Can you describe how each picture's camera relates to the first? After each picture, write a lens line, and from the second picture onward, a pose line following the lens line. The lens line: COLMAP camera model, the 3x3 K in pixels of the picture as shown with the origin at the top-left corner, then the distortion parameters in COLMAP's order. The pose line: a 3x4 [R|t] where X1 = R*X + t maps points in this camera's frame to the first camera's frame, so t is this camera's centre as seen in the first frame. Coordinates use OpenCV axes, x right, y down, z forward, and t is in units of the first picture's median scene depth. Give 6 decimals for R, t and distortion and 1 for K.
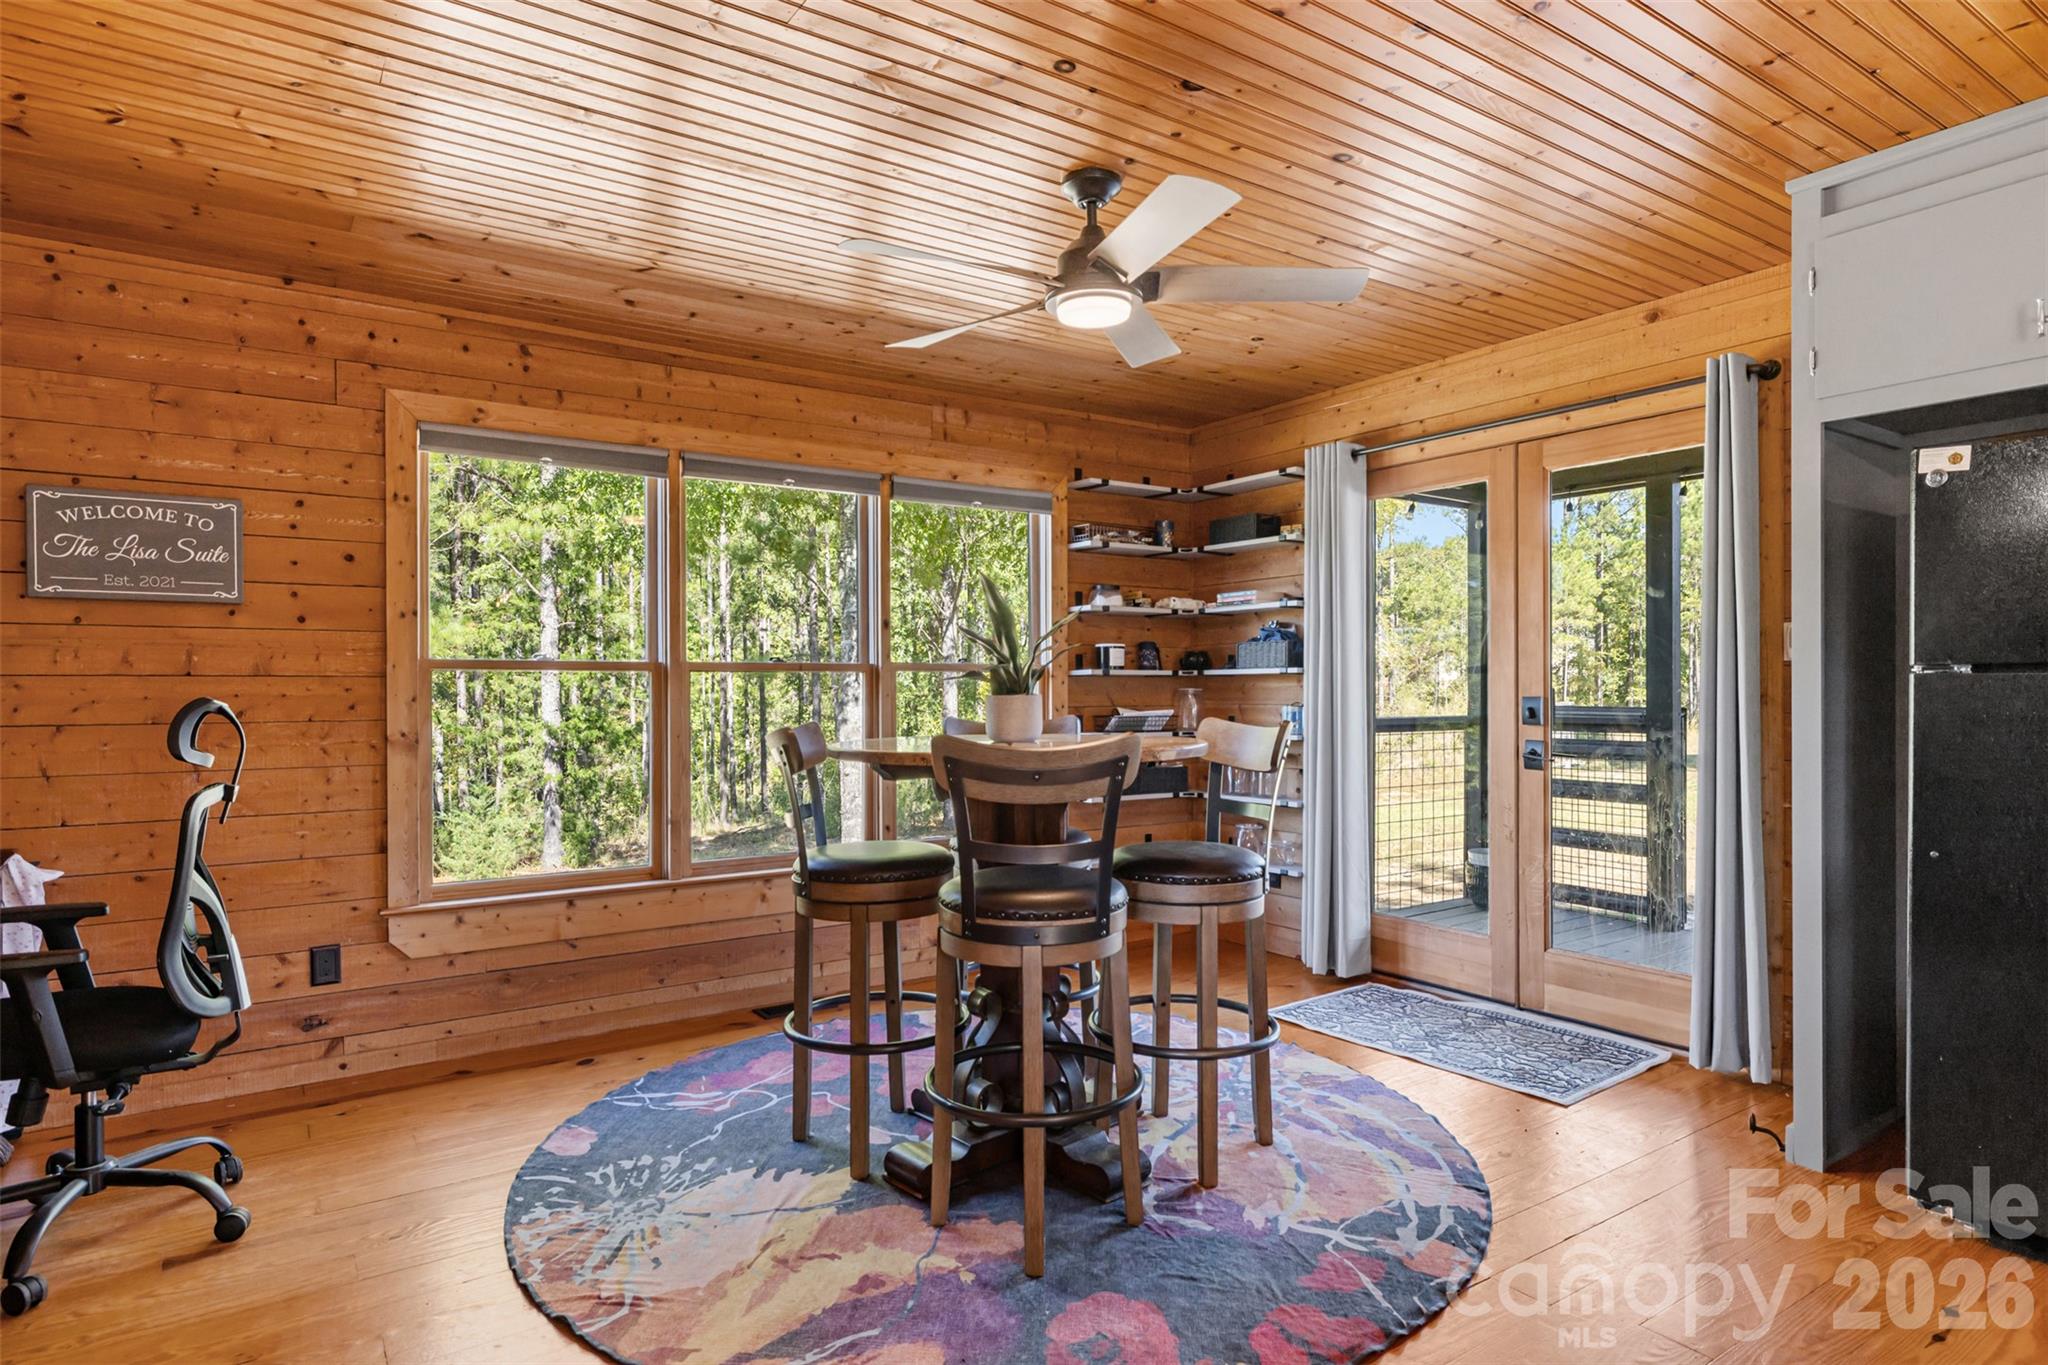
lens RADIAL K [[1158.5, 0, 1018.3], [0, 1158.5, 690.4], [0, 0, 1]] dist [0.001040, -0.001024]
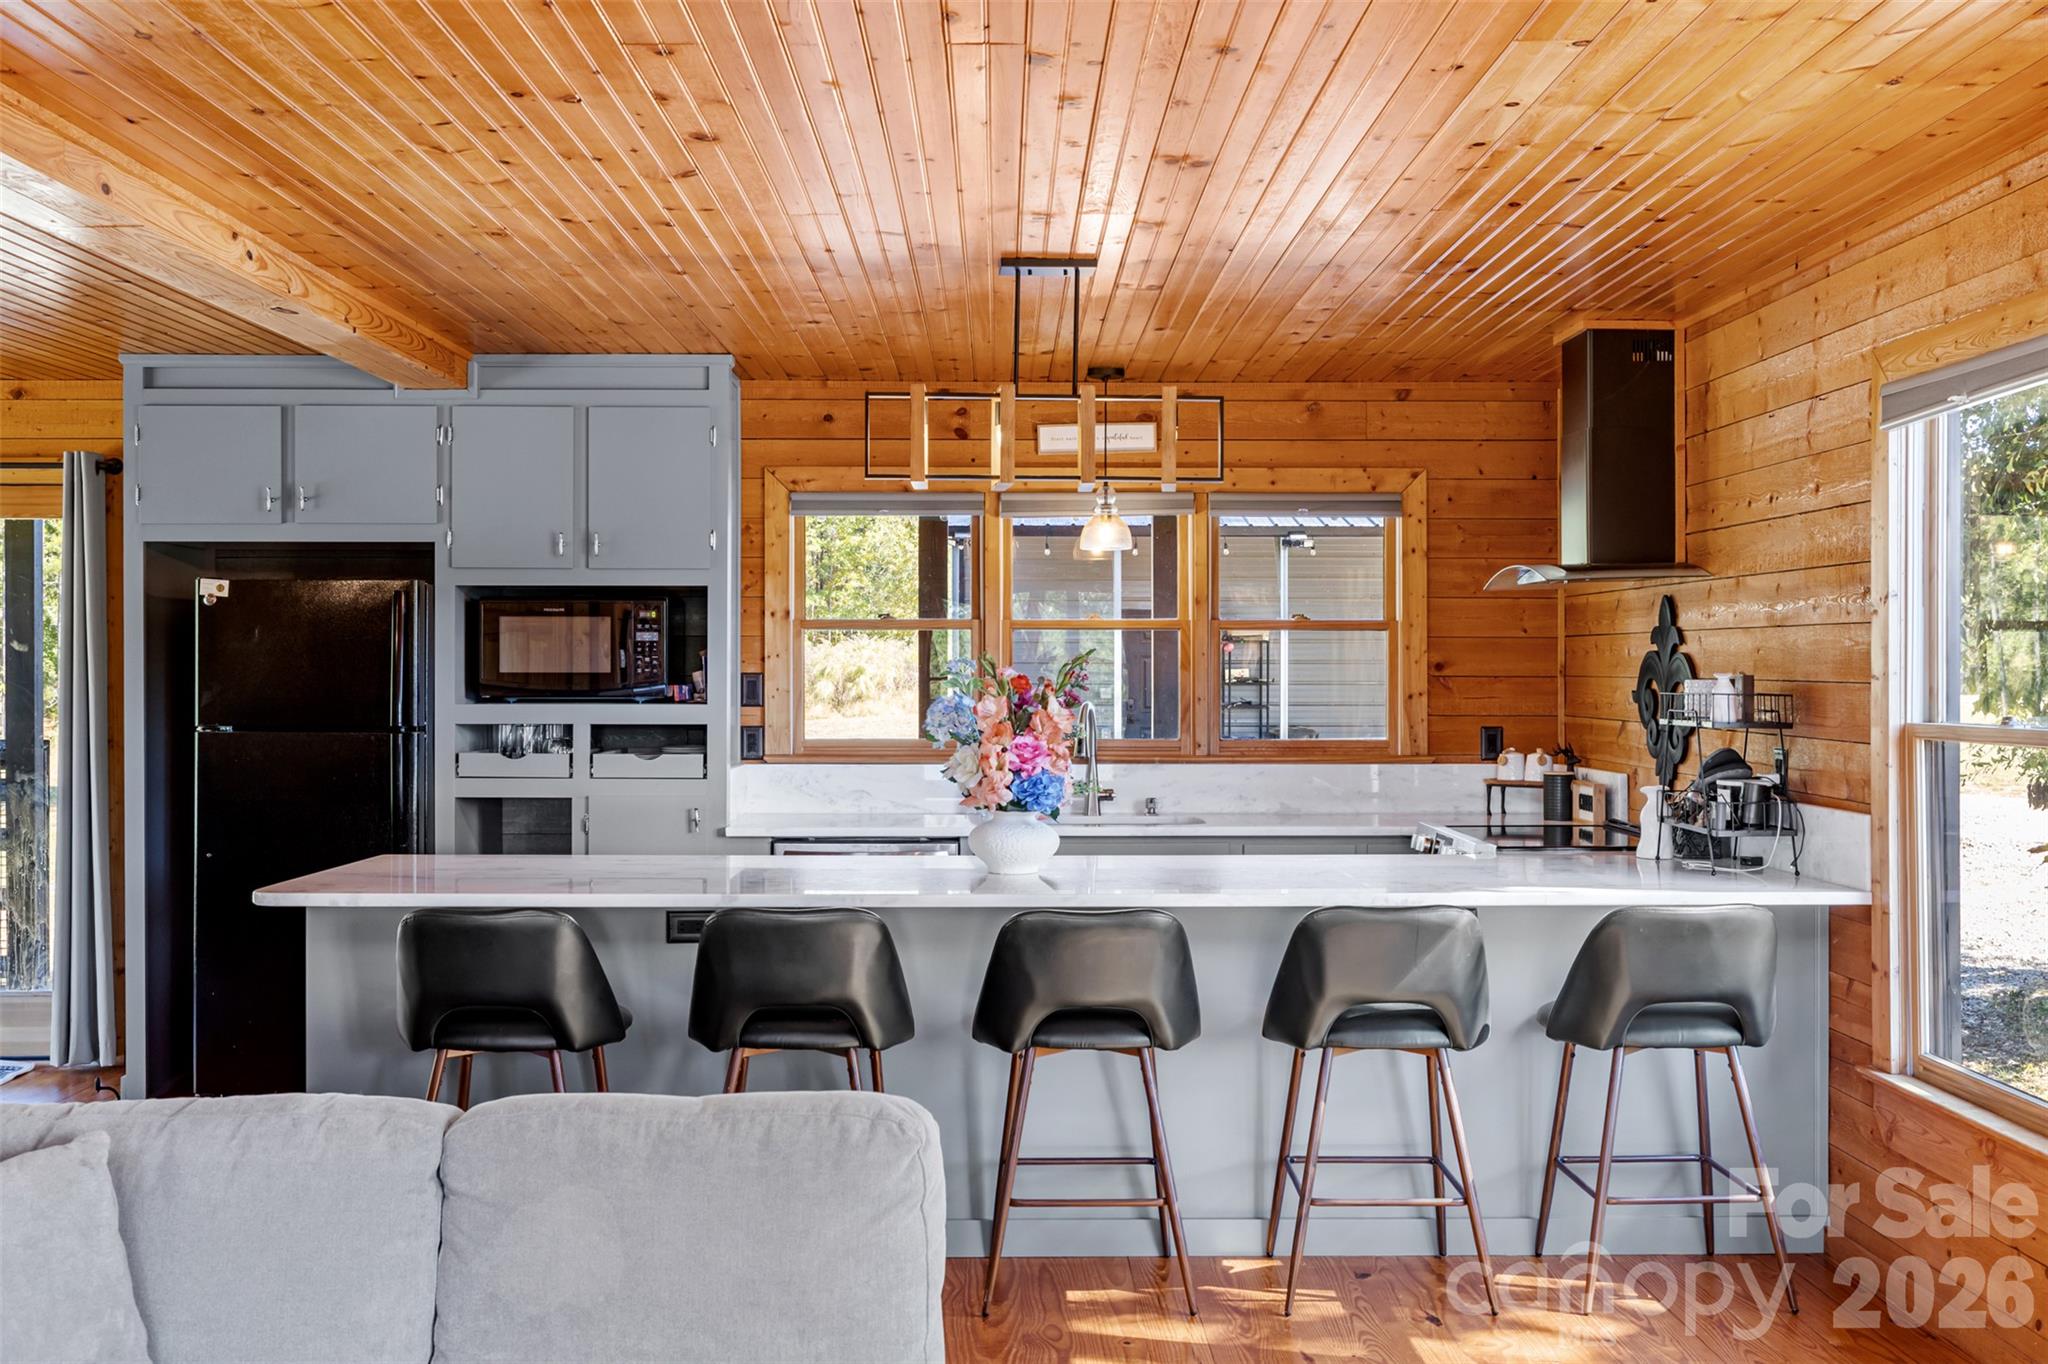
lens RADIAL K [[2021.4, 0, 1017.5], [0, 2021.4, 680.4], [0, 0, 1]] dist [-0.002716, 0.000000]
pose [[0.567096, -0.002028, 0.823649, -0.498683], [-0.000025, 0.999997, 0.002480, -0.059299], [-0.823651, -0.001427, 0.567095, -0.878086]]
